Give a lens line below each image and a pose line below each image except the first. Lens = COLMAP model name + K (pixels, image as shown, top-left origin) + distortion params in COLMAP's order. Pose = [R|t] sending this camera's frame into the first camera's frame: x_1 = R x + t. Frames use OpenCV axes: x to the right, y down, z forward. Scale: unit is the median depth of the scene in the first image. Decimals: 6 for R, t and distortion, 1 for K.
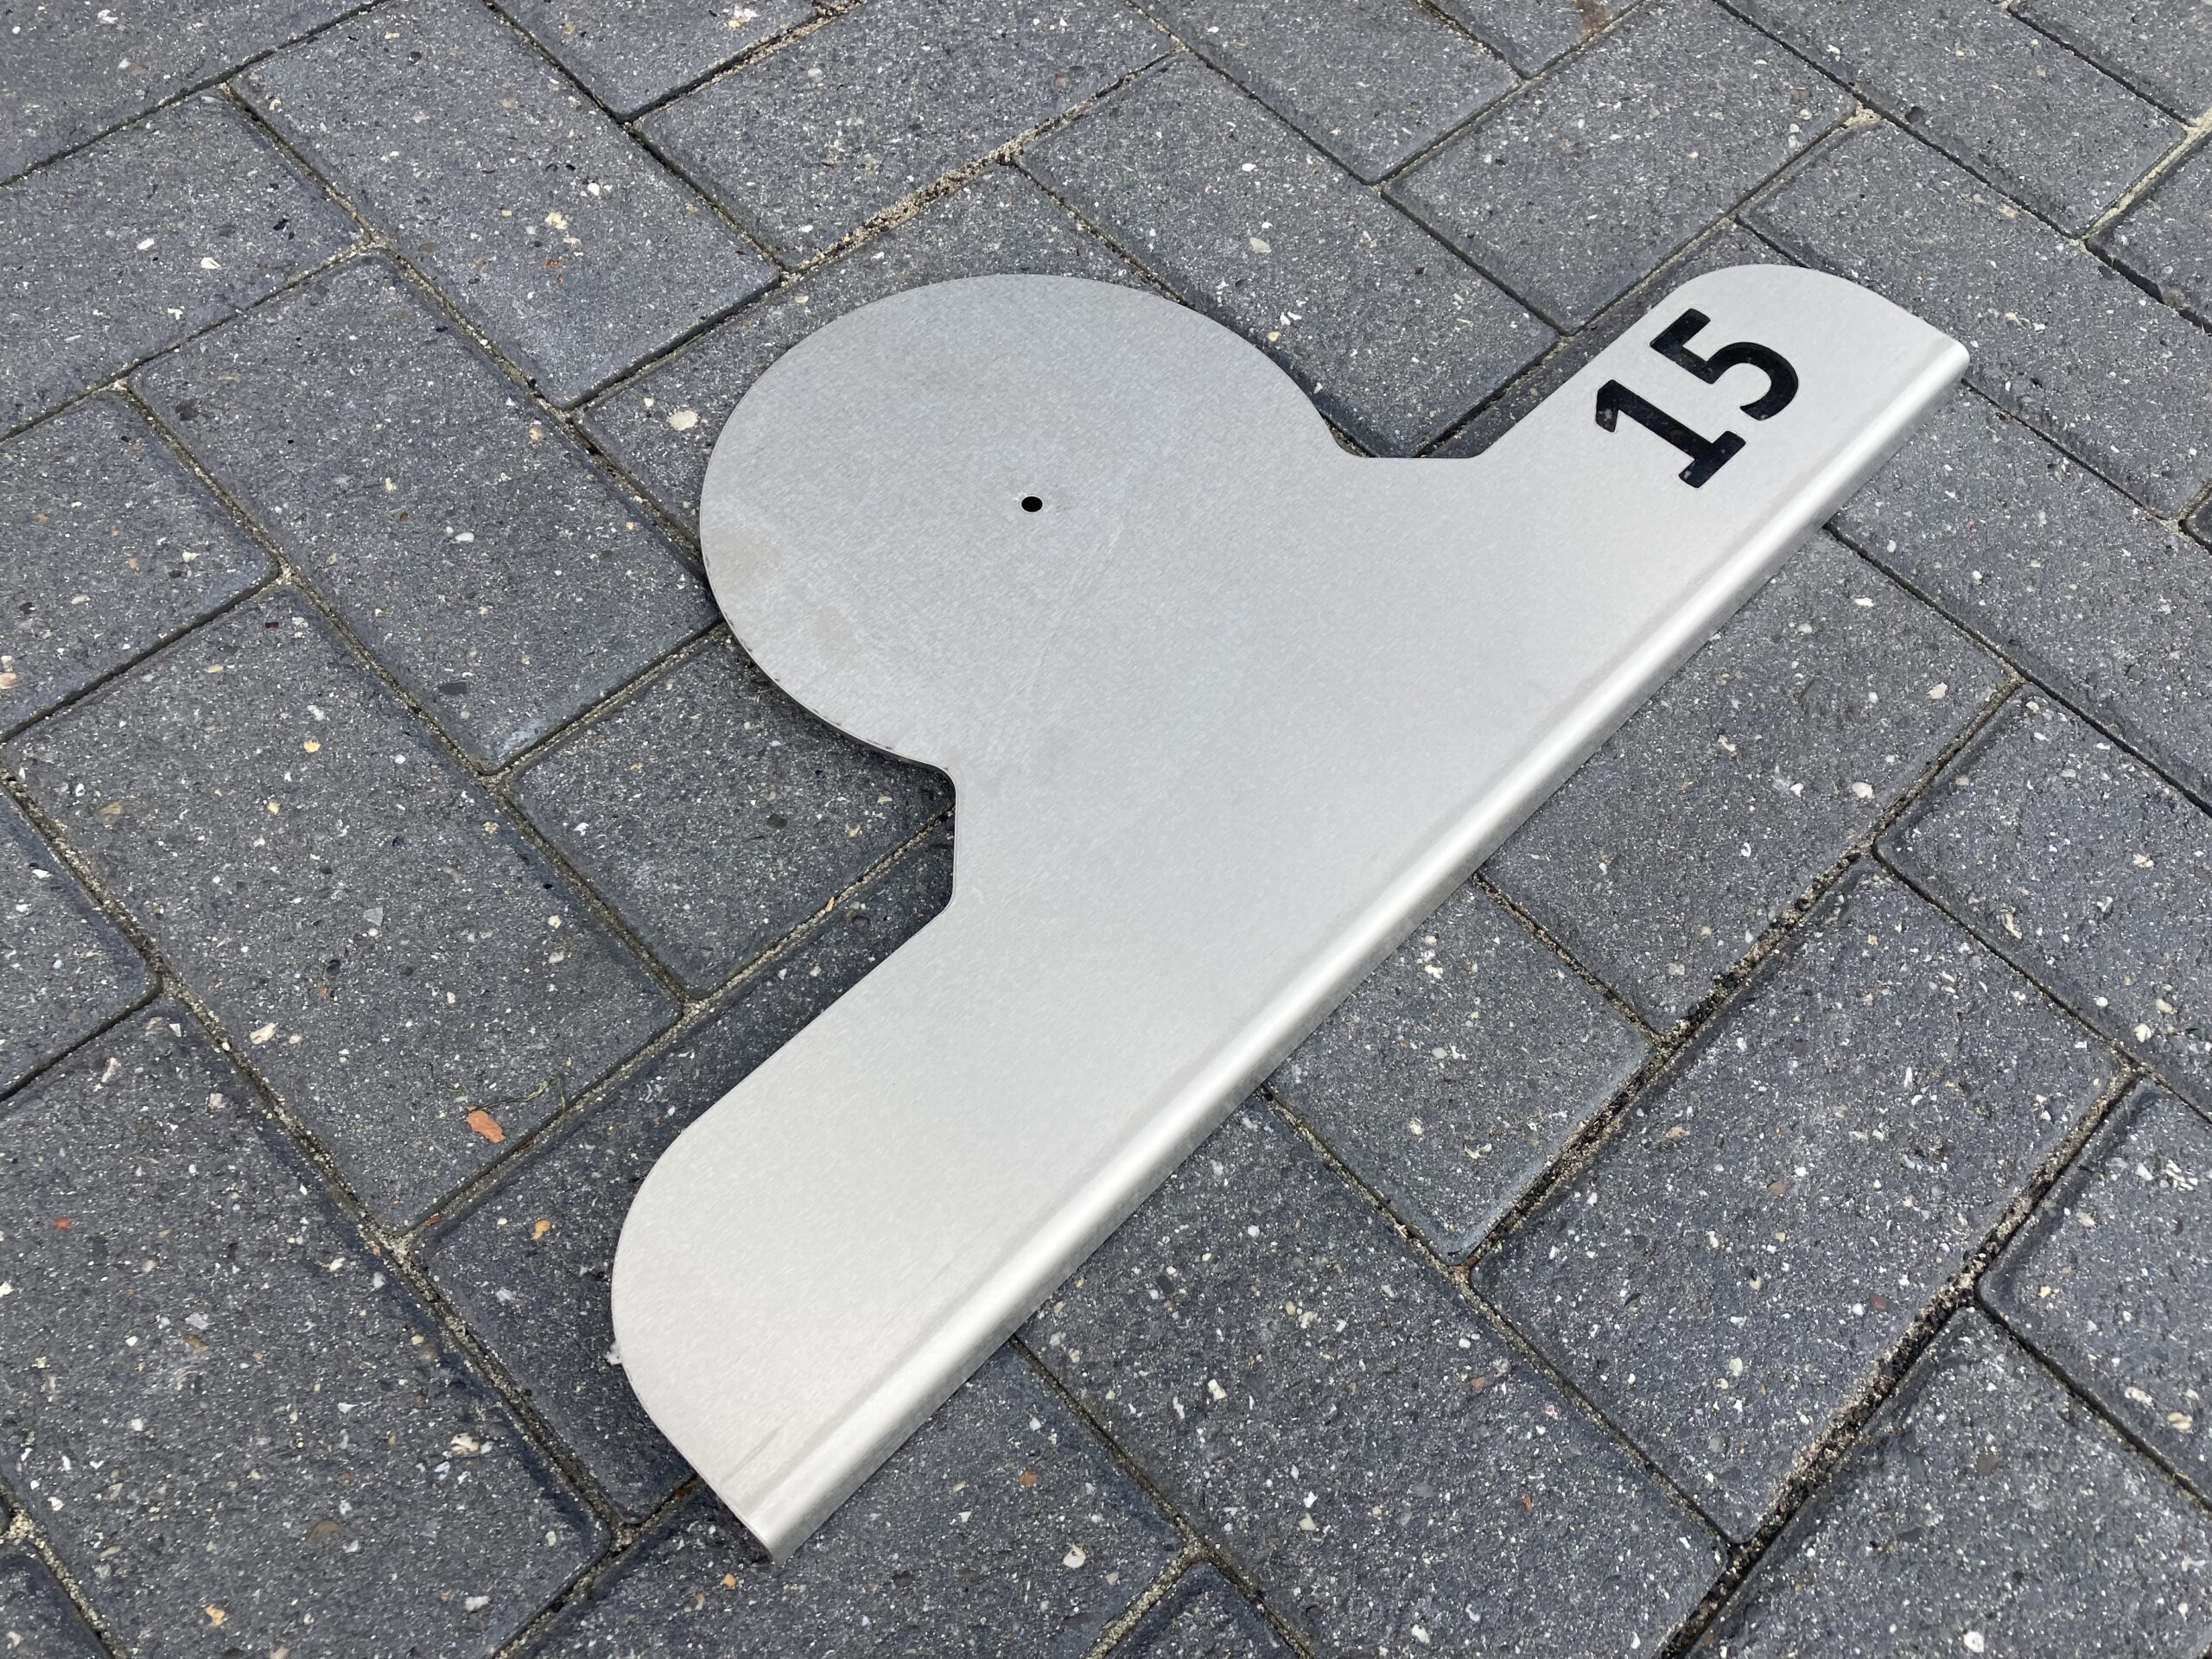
lens RADIAL K [[1782.6, 0, 1106.0], [0, 1782.6, 829.5], [0, 0, 1]] dist [-0.015214, 0.003340]
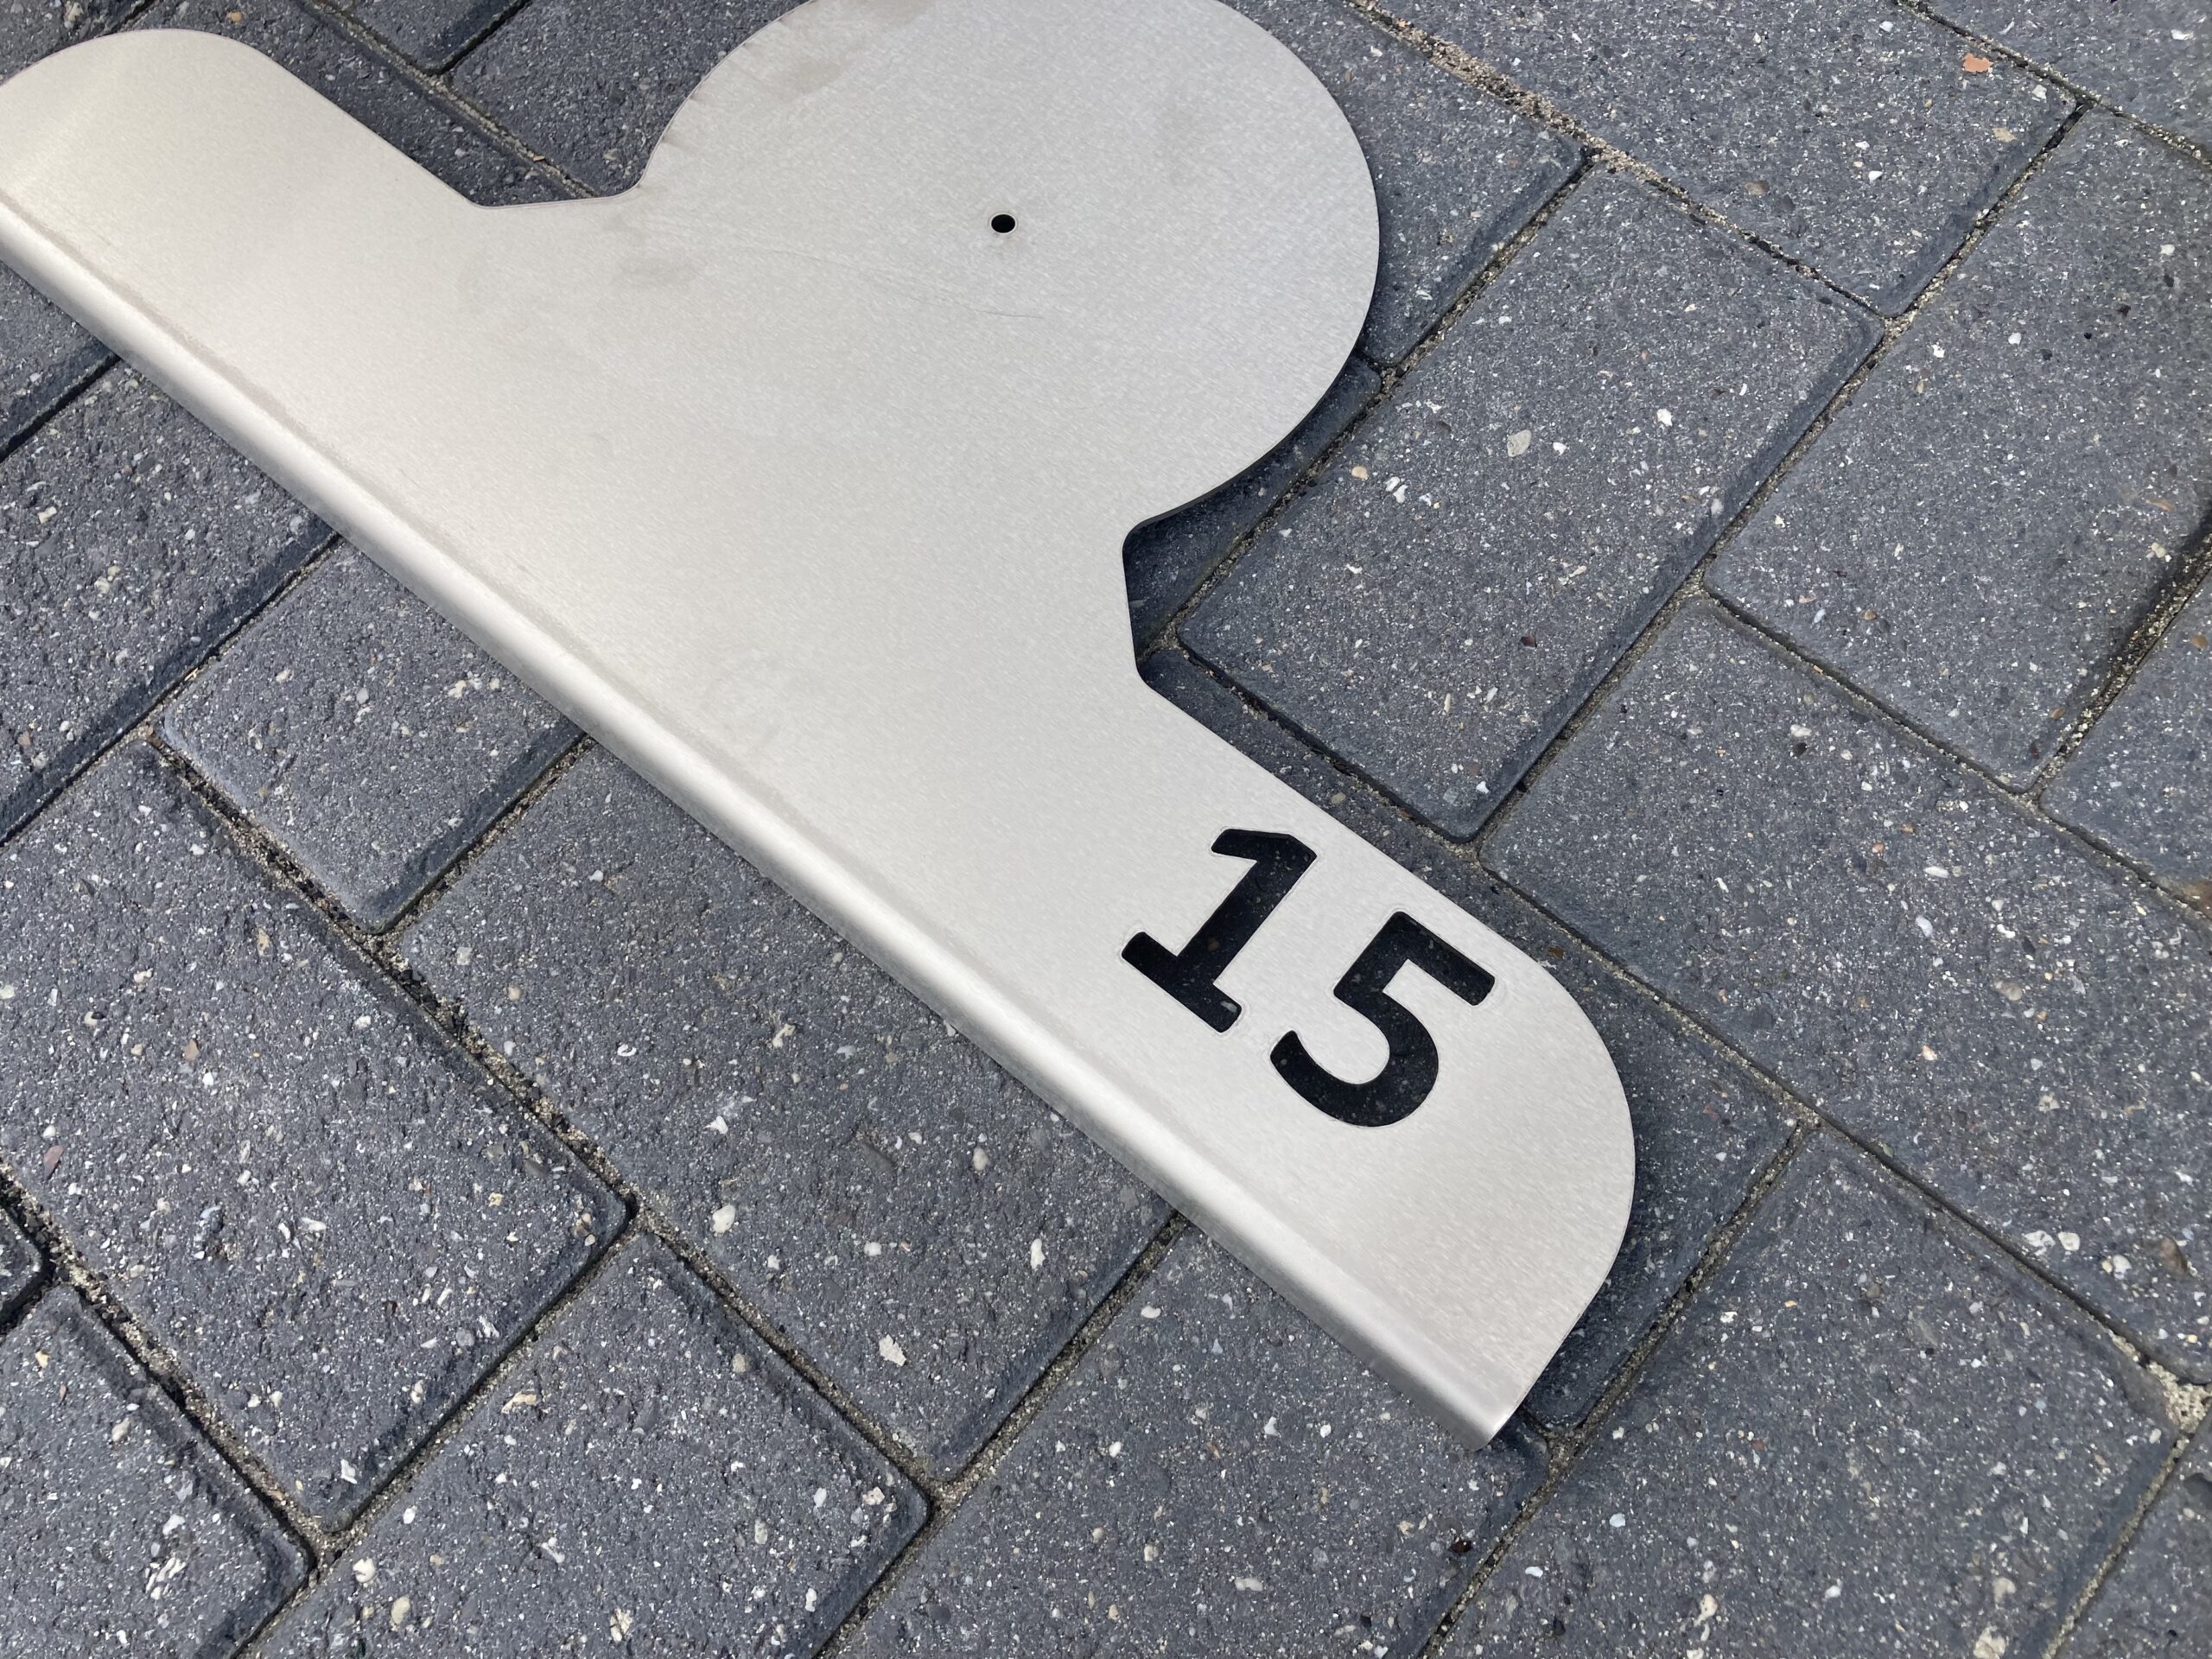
lens RADIAL K [[1808.3, 0, 1106.0], [0, 1808.3, 829.5], [0, 0, 1]] dist [-0.006121, 0.011038]
pose [[0.079395, 0.892174, -0.444660, 0.637614], [-0.846134, 0.296148, 0.443117, -0.545745], [0.527023, 0.341061, 0.778412, 0.450390]]
